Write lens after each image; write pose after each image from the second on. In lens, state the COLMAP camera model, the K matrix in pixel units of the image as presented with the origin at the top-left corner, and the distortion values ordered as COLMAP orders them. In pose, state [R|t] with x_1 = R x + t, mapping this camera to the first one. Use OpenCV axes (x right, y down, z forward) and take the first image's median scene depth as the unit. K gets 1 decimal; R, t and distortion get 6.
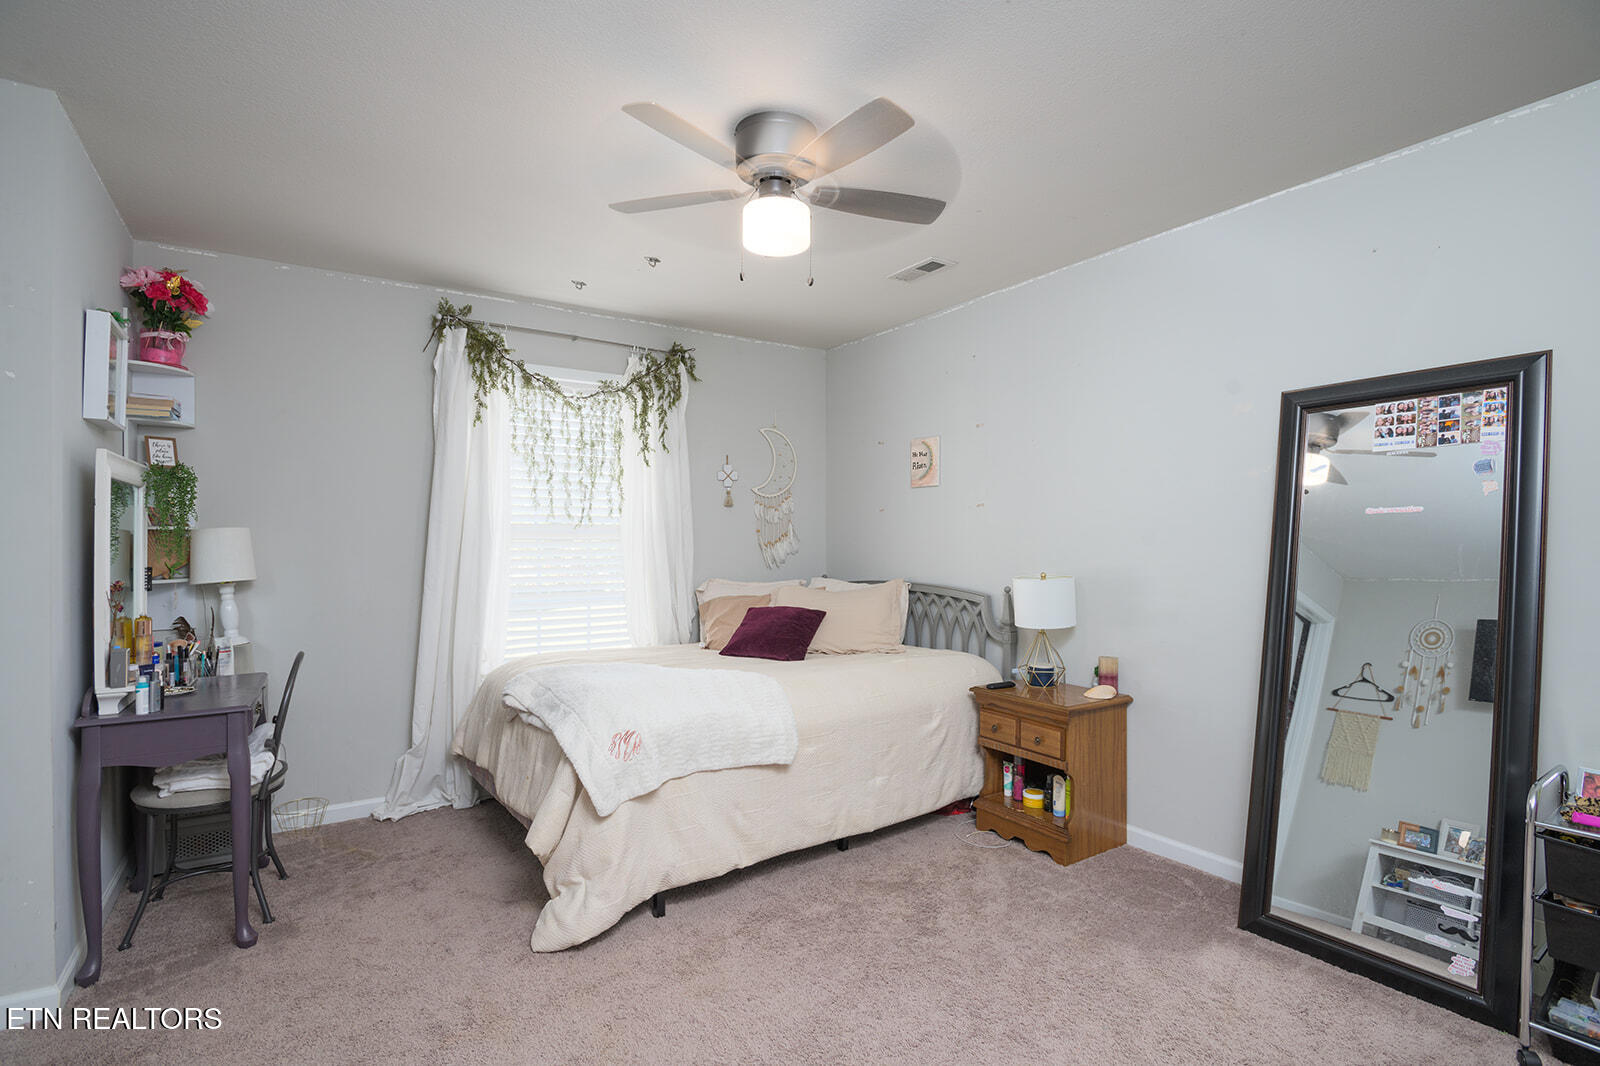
lens RADIAL K [[781.0, 0, 799.7], [0, 781.0, 536.4], [0, 0, 1]] dist [0.000008, -0.000009]
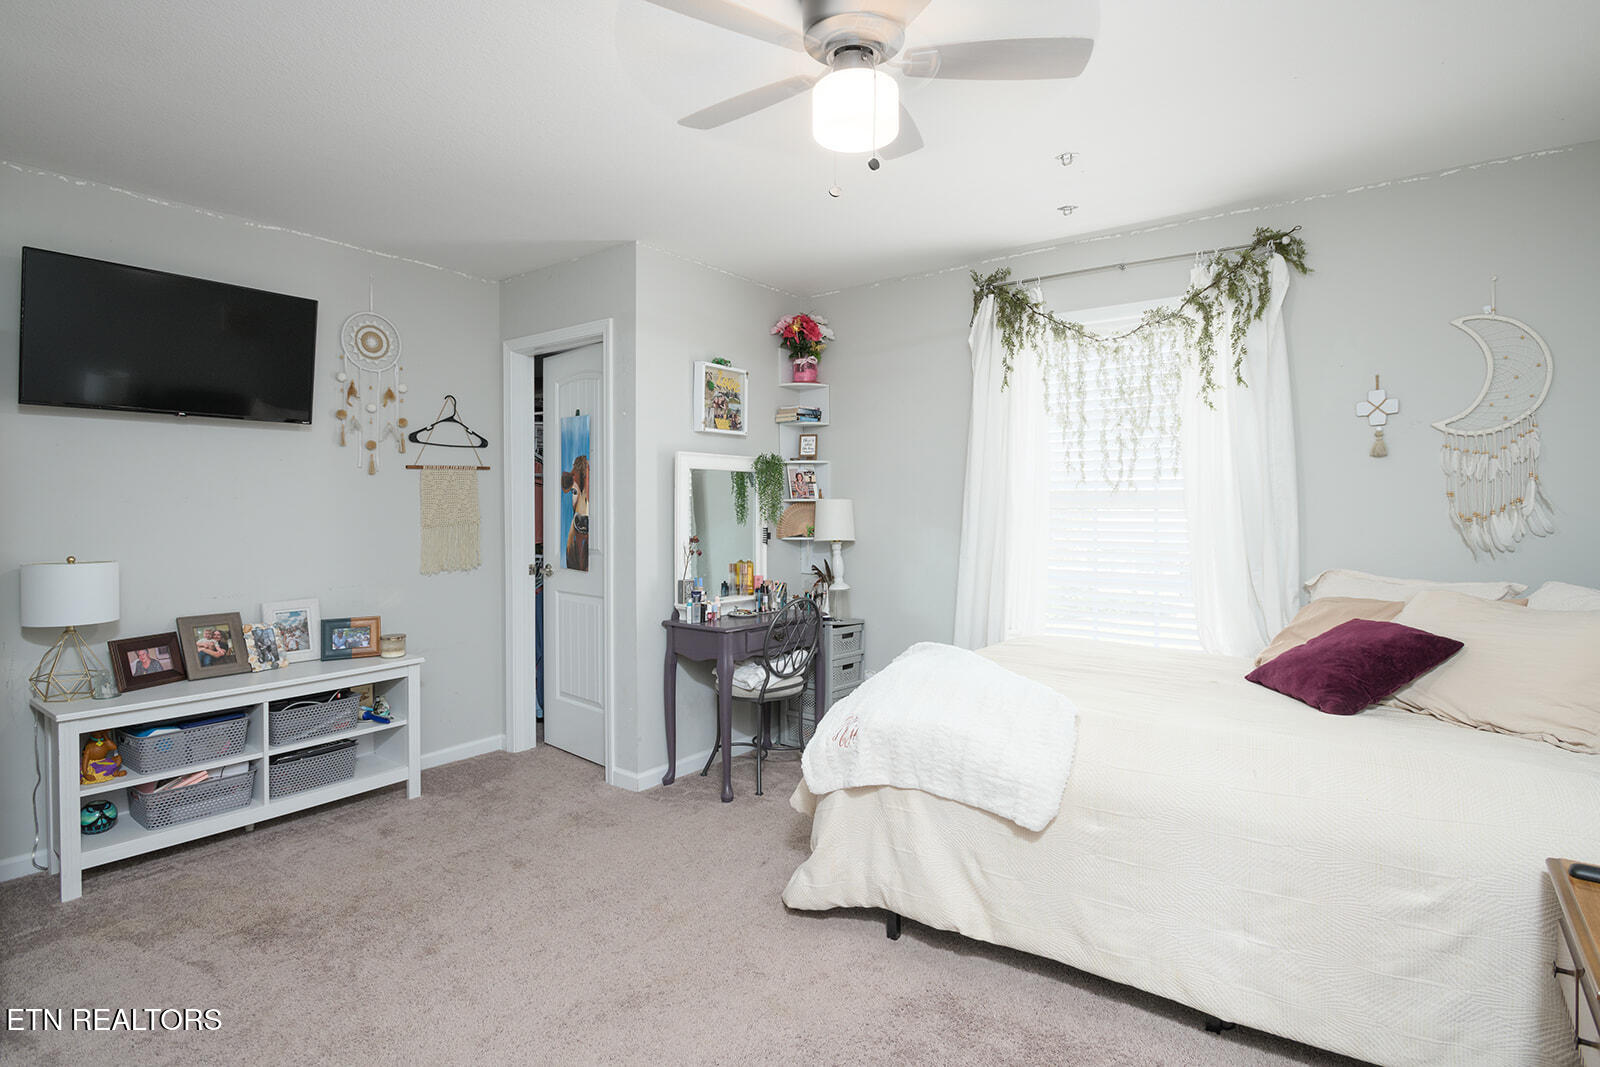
lens RADIAL K [[799.5, 0, 800.3], [0, 799.5, 517.1], [0, 0, 1]] dist [-0.004075, -0.000398]
pose [[0.337514, 0.009581, -0.941272, 0.408503], [-0.000079, 0.999948, 0.010150, 0.004366], [0.941321, -0.003351, 0.337497, 0.397652]]
